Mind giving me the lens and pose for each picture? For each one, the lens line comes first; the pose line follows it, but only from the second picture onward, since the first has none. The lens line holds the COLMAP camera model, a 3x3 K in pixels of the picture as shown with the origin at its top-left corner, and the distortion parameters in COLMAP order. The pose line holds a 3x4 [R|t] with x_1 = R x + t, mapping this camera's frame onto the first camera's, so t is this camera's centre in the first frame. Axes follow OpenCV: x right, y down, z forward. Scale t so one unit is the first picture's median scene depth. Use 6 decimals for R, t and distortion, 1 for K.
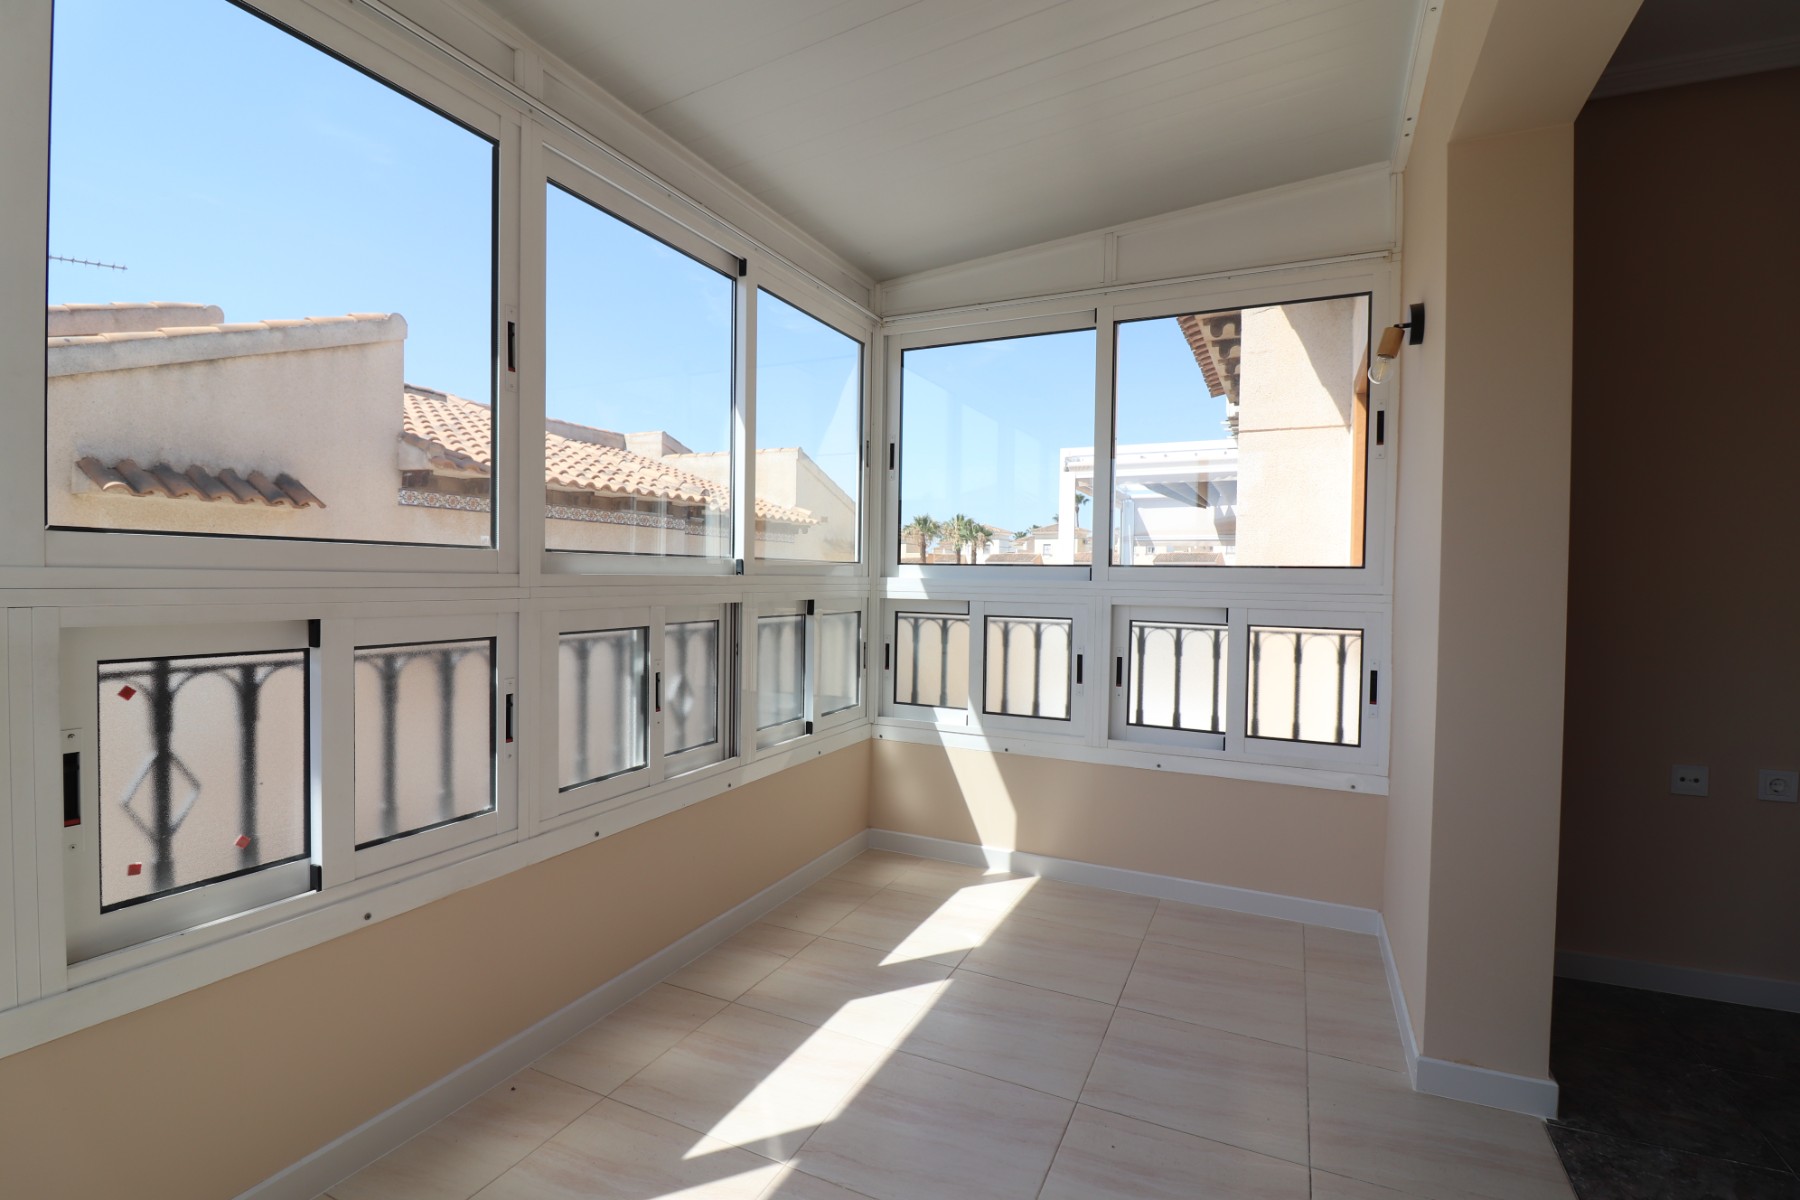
lens RADIAL K [[826.4, 0, 900.0], [0, 826.4, 600.0], [0, 0, 1]] dist [-0.001946, -0.009255]
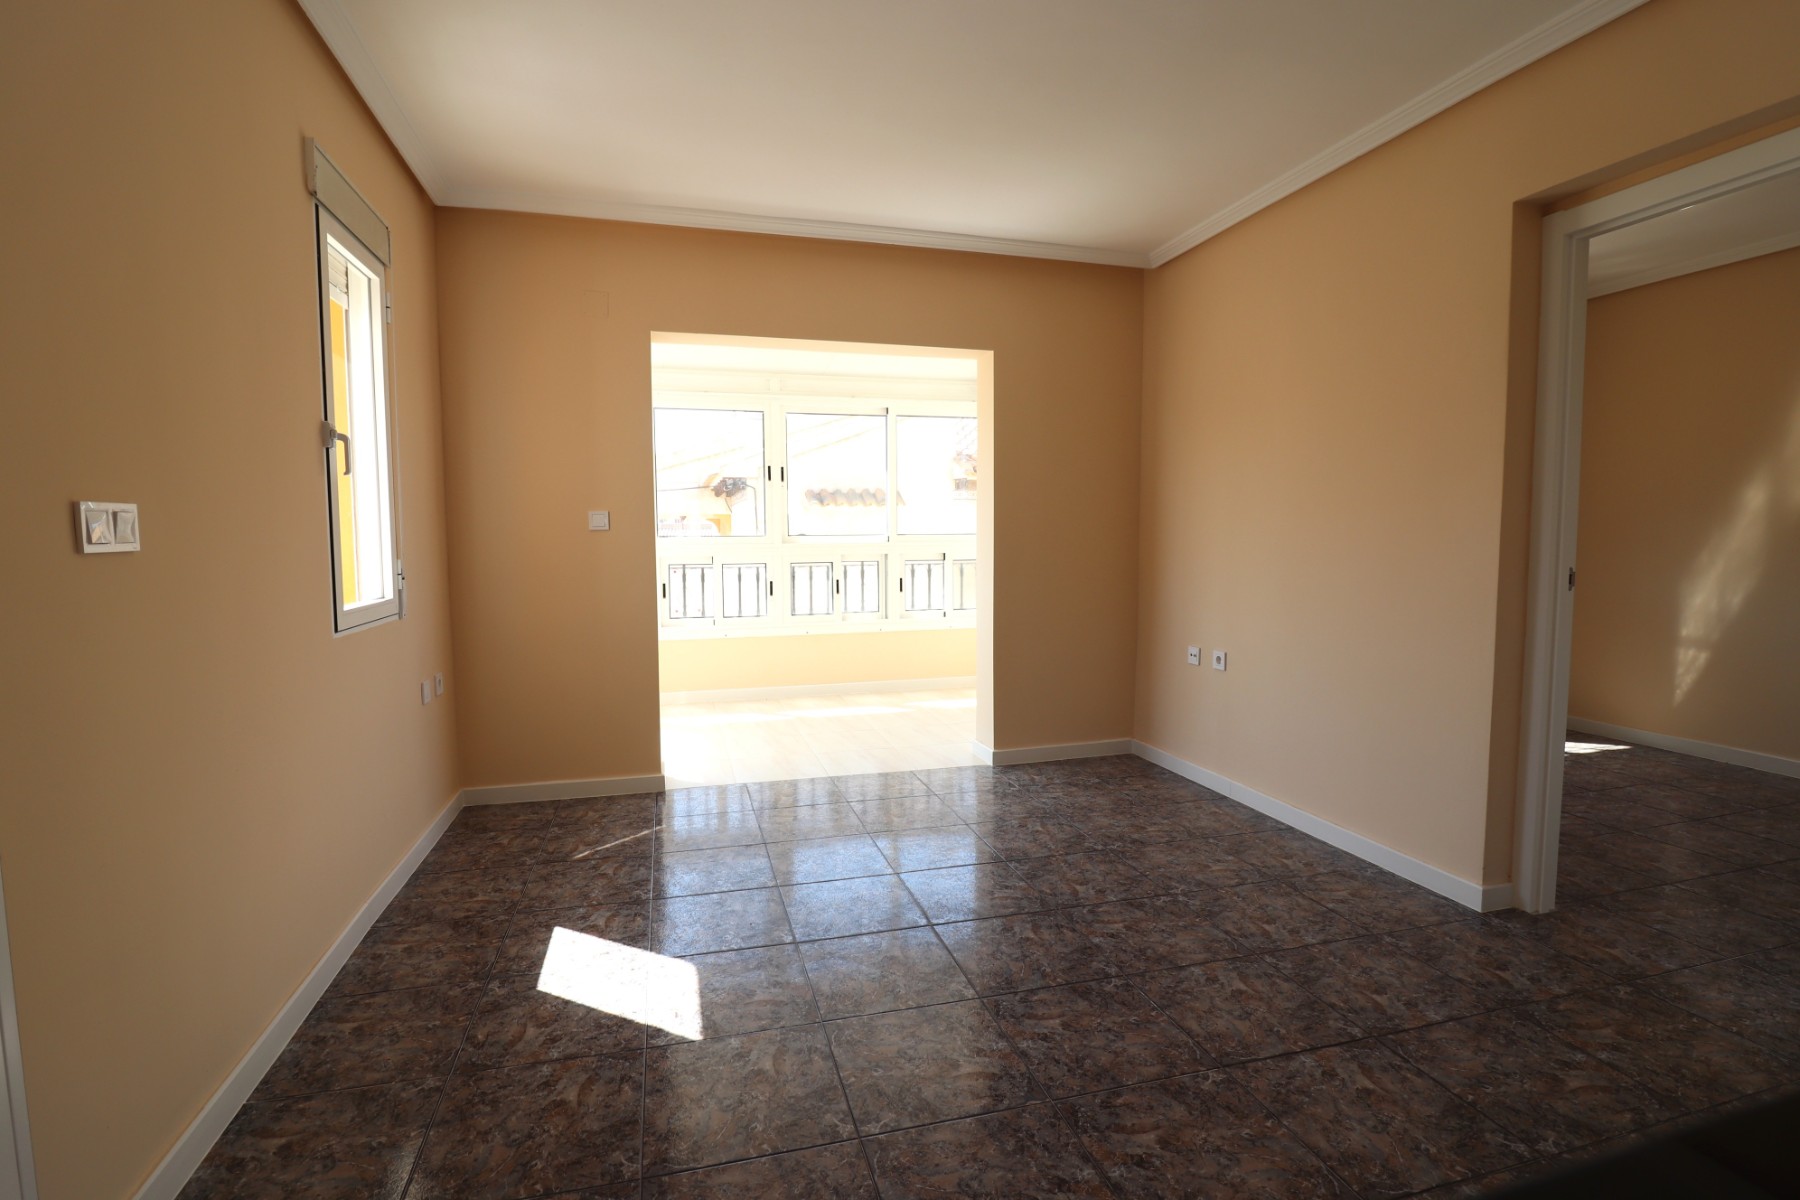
lens RADIAL K [[826.4, 0, 900.0], [0, 826.4, 600.0], [0, 0, 1]] dist [-0.001946, -0.009255]
pose [[0.650226, 0.038354, -0.758772, 1.252683], [-0.003583, 0.998869, 0.047421, 0.018414], [0.759733, -0.028116, 0.649627, -0.391041]]
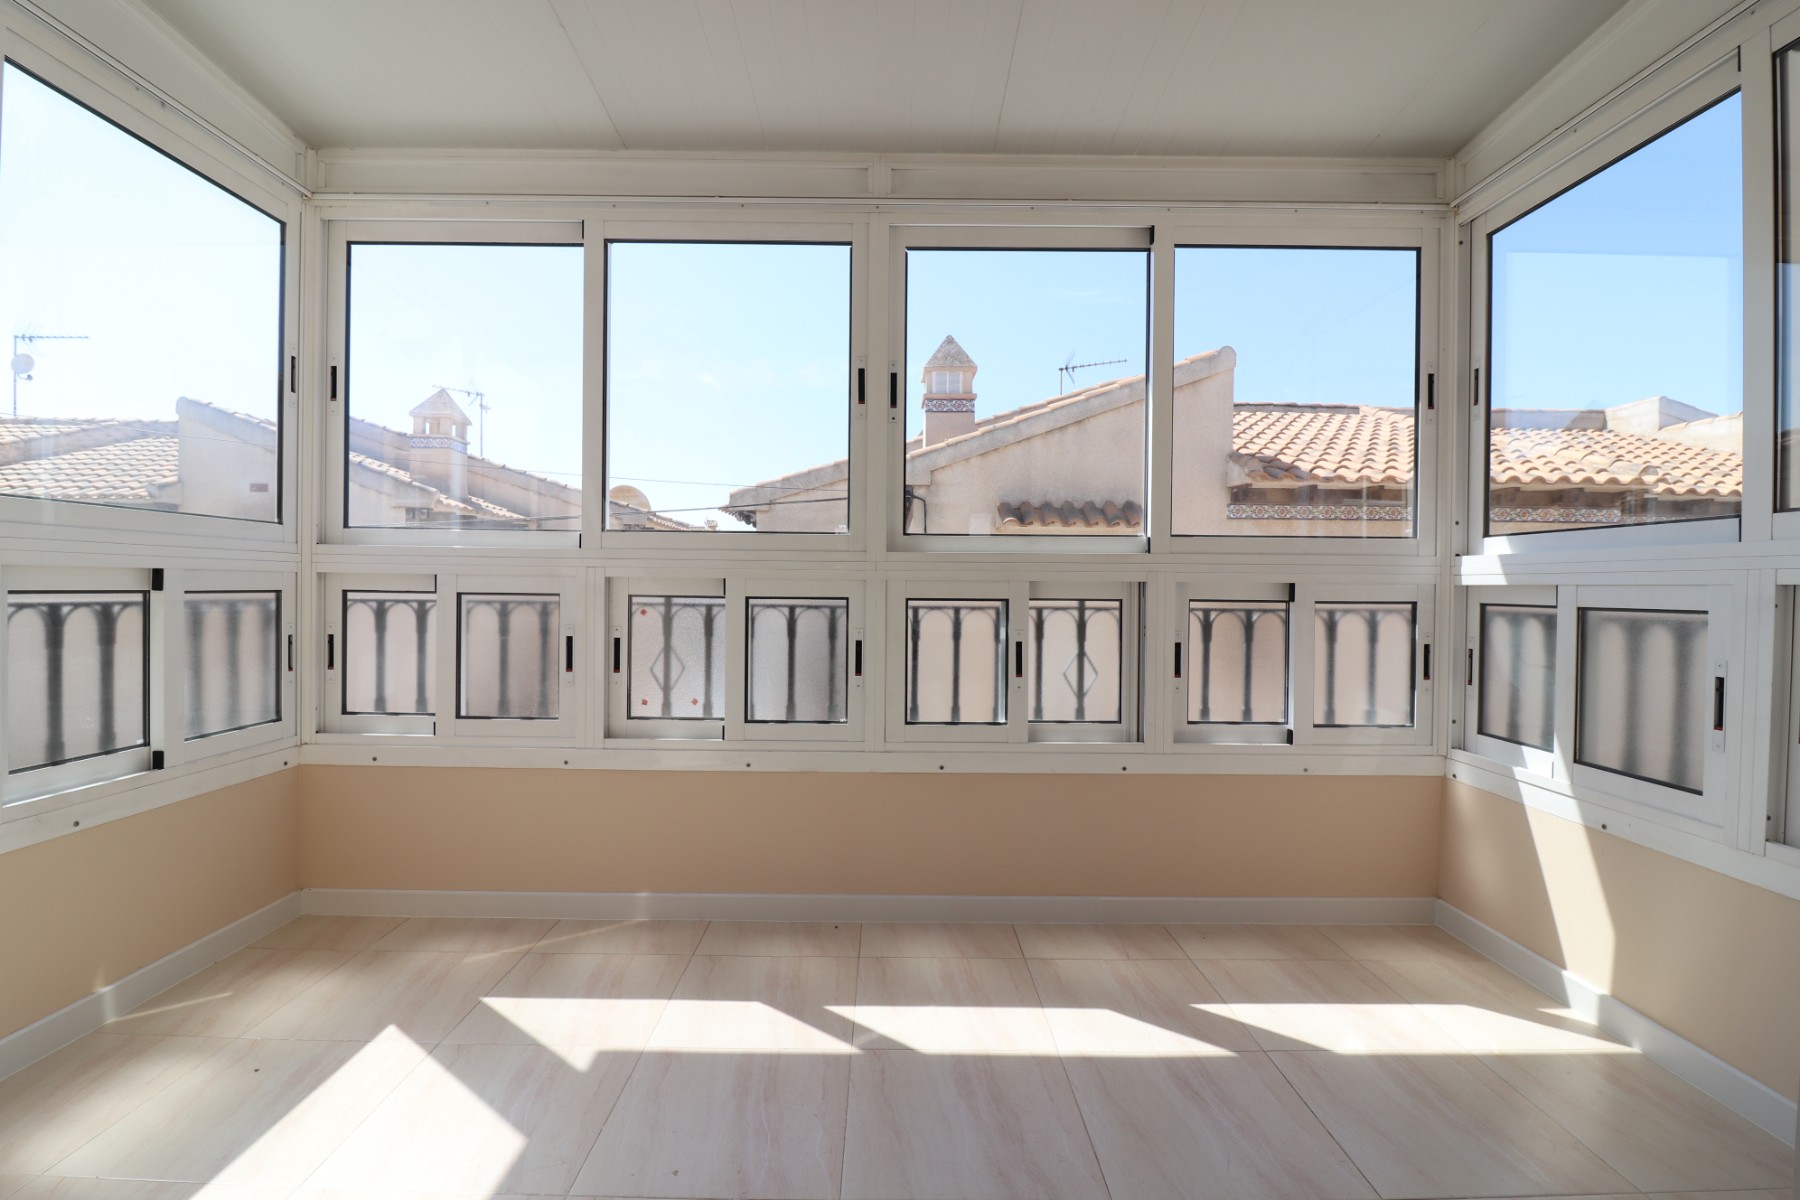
lens RADIAL K [[843.9, 0, 905.0], [0, 843.9, 598.6], [0, 0, 1]] dist [0.002696, -0.014526]
pose [[0.439123, 0.001198, -0.898426, 0.439640], [-0.026317, 0.999587, -0.011530, 0.031833], [0.898041, 0.028707, 0.438973, 0.245852]]
